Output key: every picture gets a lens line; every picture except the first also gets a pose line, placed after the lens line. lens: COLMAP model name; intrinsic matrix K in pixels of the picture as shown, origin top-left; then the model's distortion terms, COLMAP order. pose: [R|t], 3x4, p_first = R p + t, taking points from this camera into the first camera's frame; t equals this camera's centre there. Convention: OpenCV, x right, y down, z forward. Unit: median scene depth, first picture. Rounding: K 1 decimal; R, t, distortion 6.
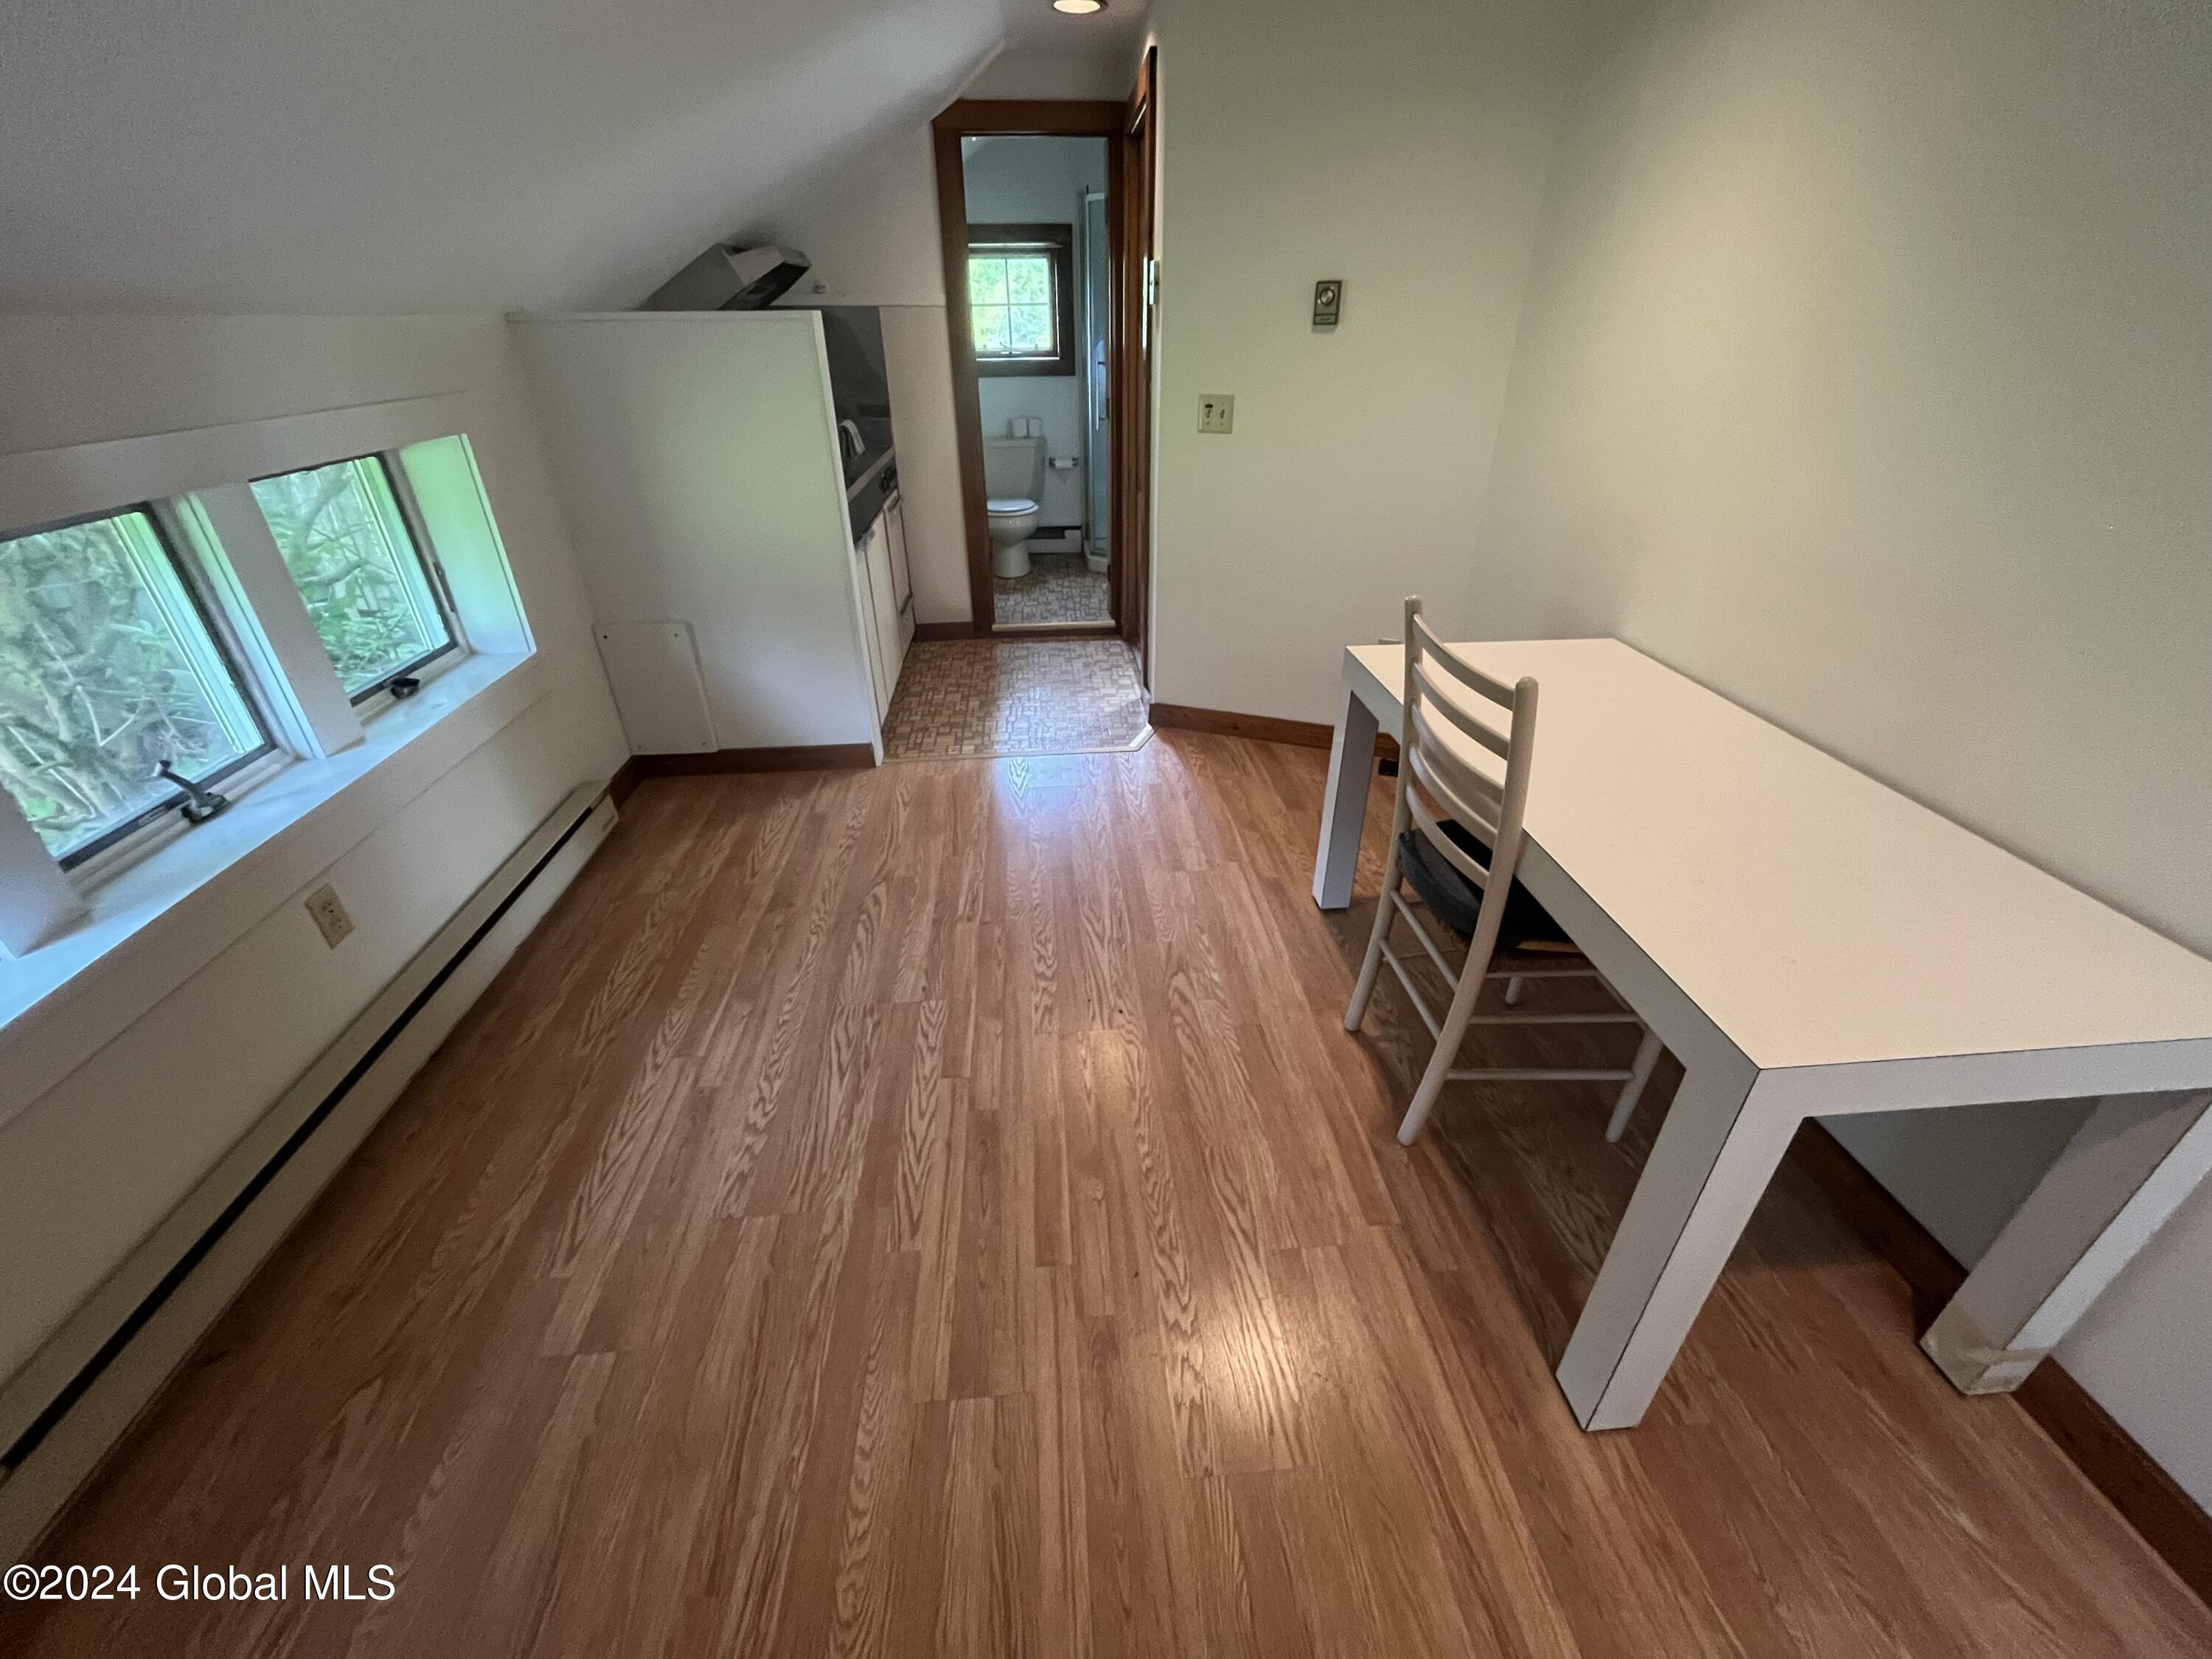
lens RADIAL K [[897.8, 0, 1112.3], [0, 897.8, 841.5], [0, 0, 1]] dist [-0.004081, -0.000806]
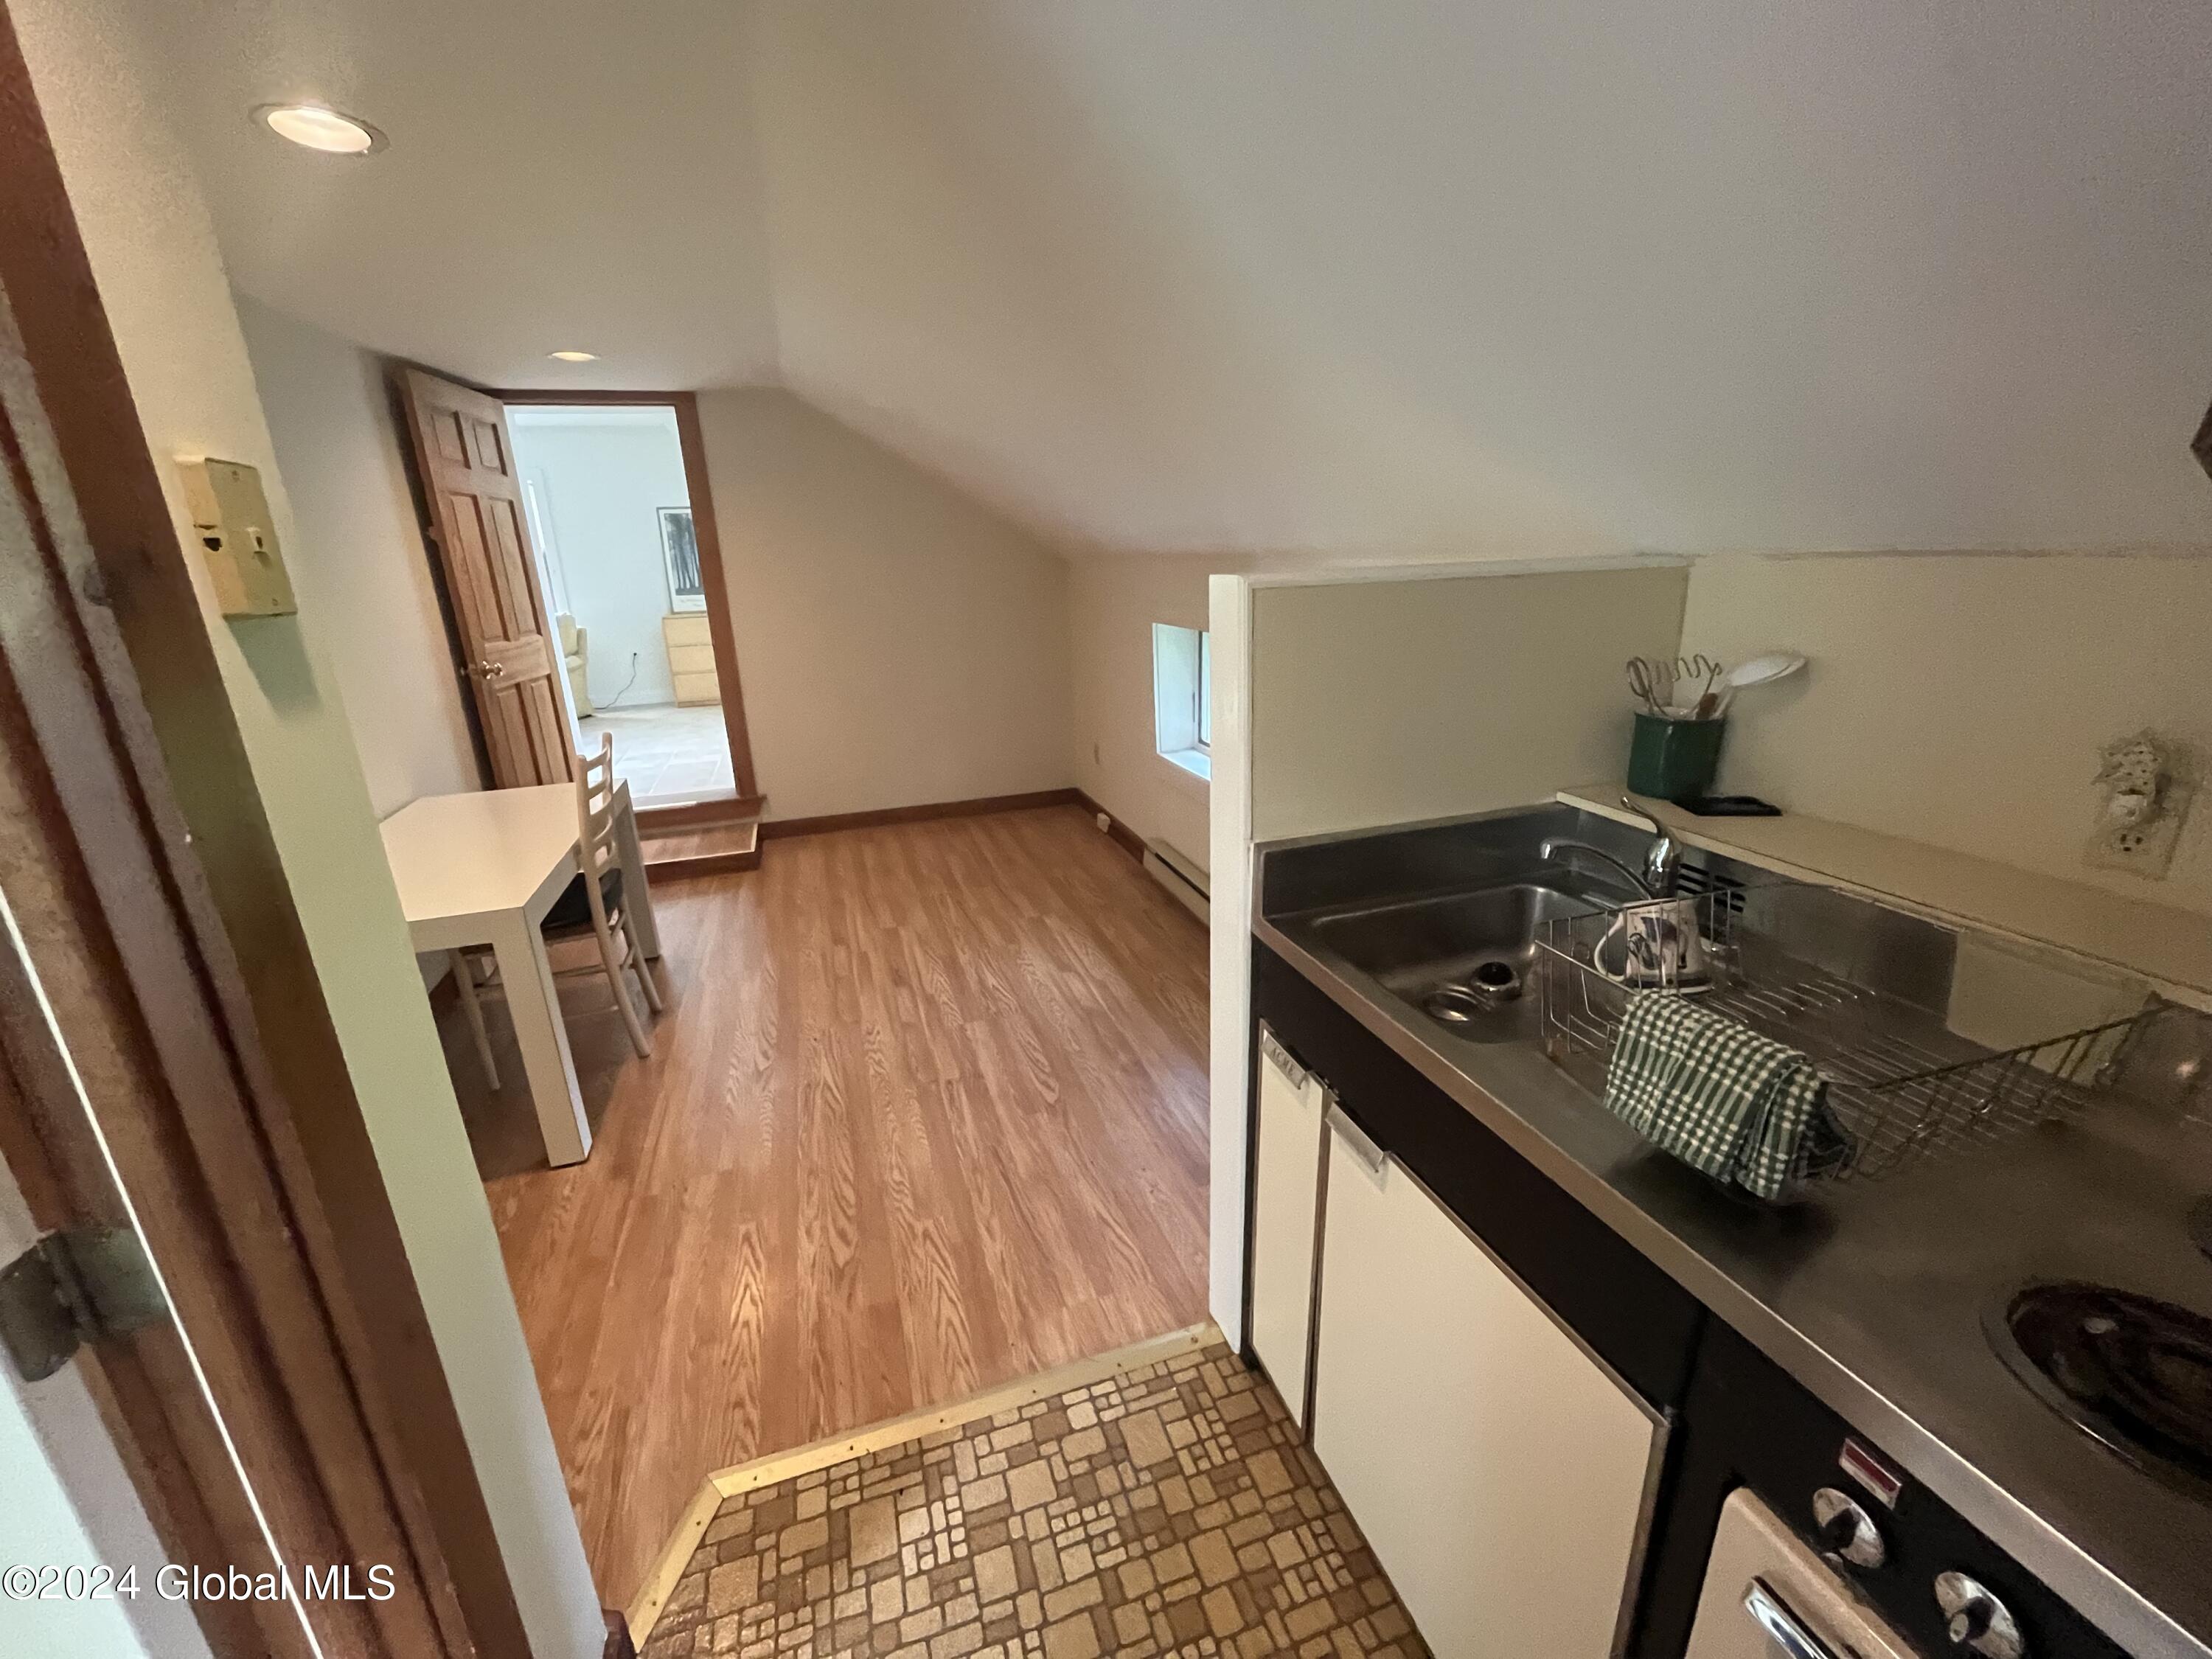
lens RADIAL K [[897.8, 0, 1099.8], [0, 897.8, 820.0], [0, 0, 1]] dist [-0.004081, -0.000806]
pose [[-0.973742, 0.106934, -0.200975, -0.176346], [-0.073700, 0.687194, 0.722726, -1.082466], [0.215392, 0.718561, -0.661269, 1.777685]]
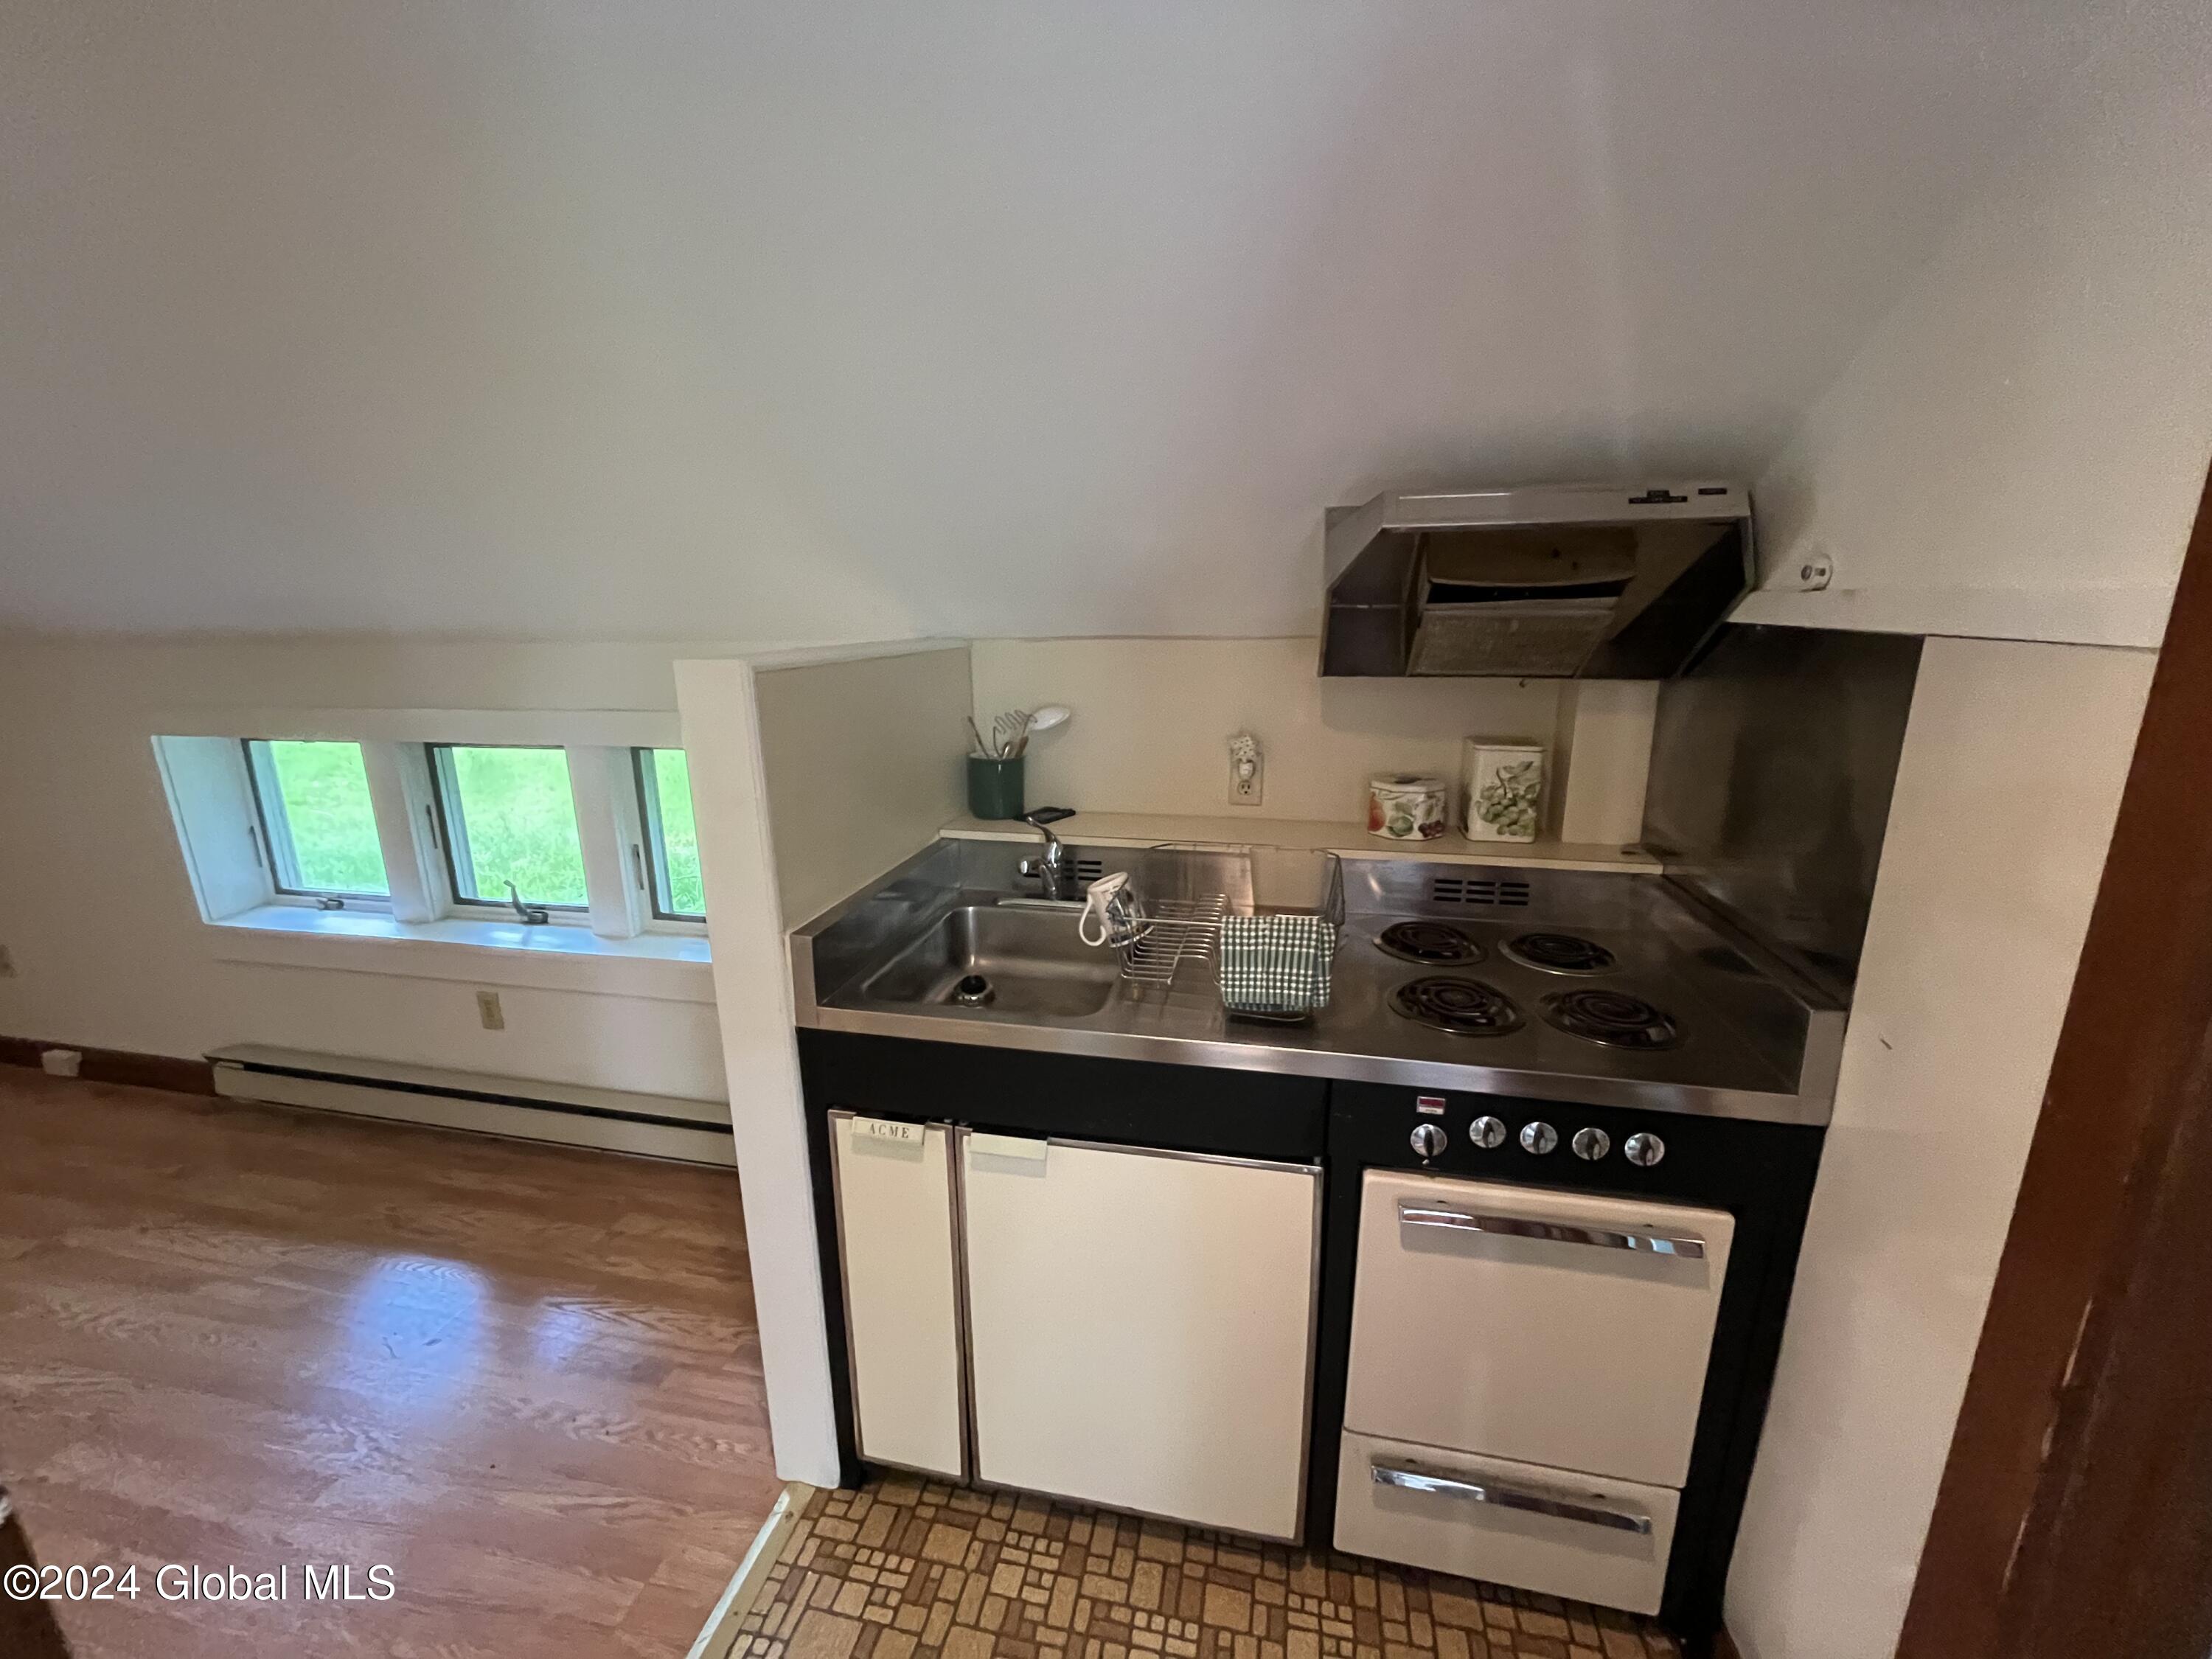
lens RADIAL K [[897.8, 0, 1105.0], [0, 897.8, 819.5], [0, 0, 1]] dist [-0.004081, -0.000806]
pose [[-0.291451, 0.232757, -0.927837, 0.092390], [-0.472590, 0.808275, 0.351213, -0.988895], [0.831694, 0.540848, -0.125573, 1.590833]]
